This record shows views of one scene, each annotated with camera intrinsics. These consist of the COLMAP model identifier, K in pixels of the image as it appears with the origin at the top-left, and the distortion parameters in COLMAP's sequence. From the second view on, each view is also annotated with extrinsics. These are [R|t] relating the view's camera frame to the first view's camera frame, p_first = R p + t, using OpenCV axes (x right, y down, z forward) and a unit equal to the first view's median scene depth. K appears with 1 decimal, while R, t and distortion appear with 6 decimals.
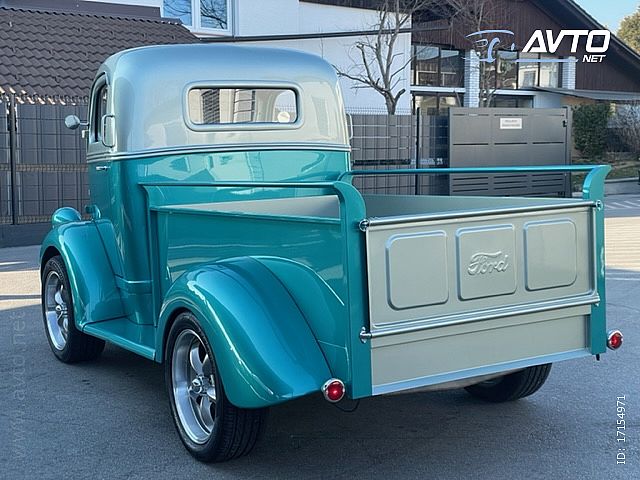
lens RADIAL K [[953.3, 0, 320.0], [0, 953.3, 240.0], [0, 0, 1]] dist [0.135322, 0.023459]
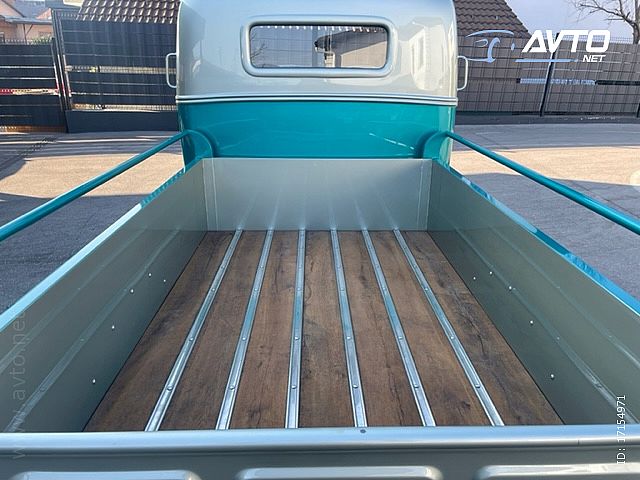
lens RADIAL K [[482.7, 0, 320.0], [0, 482.7, 240.0], [0, 0, 1]] dist [0.095897, -0.120049]
pose [[0.874430, 0.209375, -0.437647, 0.142571], [-0.084998, 0.954245, 0.286692, -0.093578], [0.477648, -0.213493, 0.852217, 0.544655]]
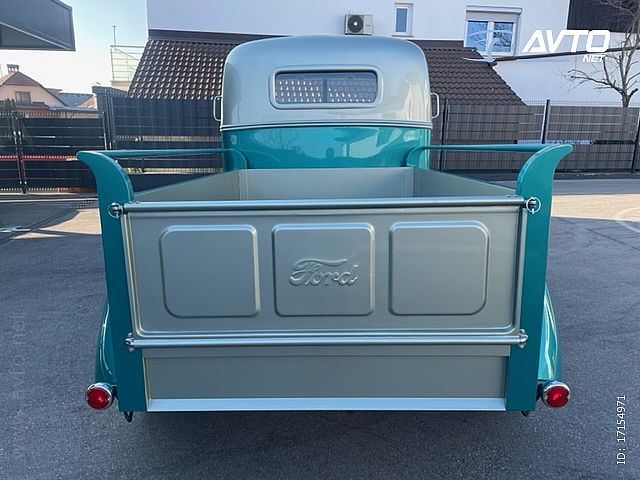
lens RADIAL K [[482.7, 0, 320.0], [0, 482.7, 240.0], [0, 0, 1]] dist [0.095897, -0.120049]
pose [[0.857426, 0.128283, -0.498361, 0.225290], [-0.066387, 0.987912, 0.140081, -0.033637], [0.510307, -0.087025, 0.855578, 0.429564]]
